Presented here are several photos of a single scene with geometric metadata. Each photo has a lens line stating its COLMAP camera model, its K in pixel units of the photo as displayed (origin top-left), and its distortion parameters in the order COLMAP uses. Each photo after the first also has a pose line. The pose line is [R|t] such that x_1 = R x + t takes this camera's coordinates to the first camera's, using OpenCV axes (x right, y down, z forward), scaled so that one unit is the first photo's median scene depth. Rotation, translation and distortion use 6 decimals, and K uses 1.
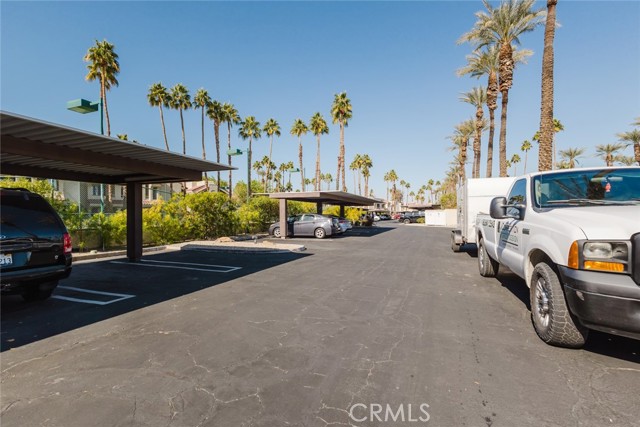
lens RADIAL K [[295.3, 0, 319.3], [0, 295.3, 233.0], [0, 0, 1]] dist [0.000112, -0.000449]
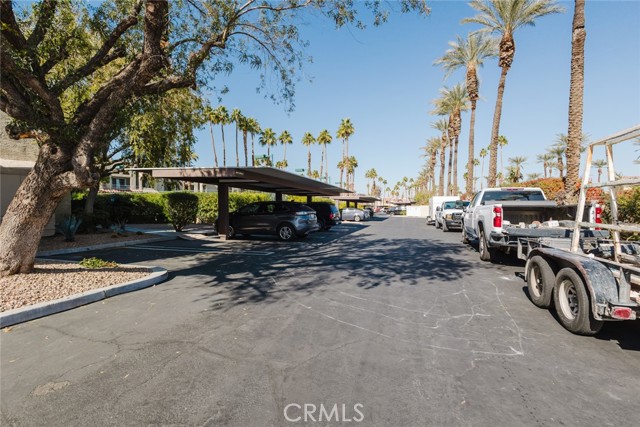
lens RADIAL K [[301.5, 0, 319.4], [0, 301.5, 222.7], [0, 0, 1]] dist [0.000271, -0.000138]
pose [[0.995754, 0.008891, 0.091624, -0.133256], [-0.007936, 0.999910, -0.010781, 0.015618], [-0.091712, 0.010008, 0.995735, -0.281465]]
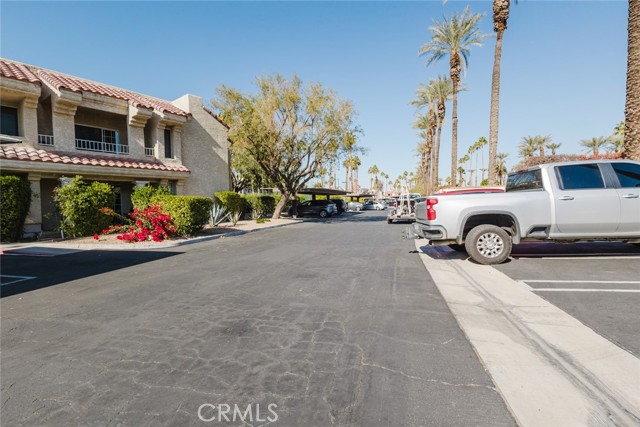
lens RADIAL K [[293.7, 0, 314.3], [0, 293.7, 220.0], [0, 0, 1]] dist [-0.000585, -0.000182]
pose [[0.998528, -0.014549, 0.052253, -0.173061], [0.014465, 0.999893, 0.001996, 0.028097], [-0.052276, -0.001238, 0.998632, -0.514734]]
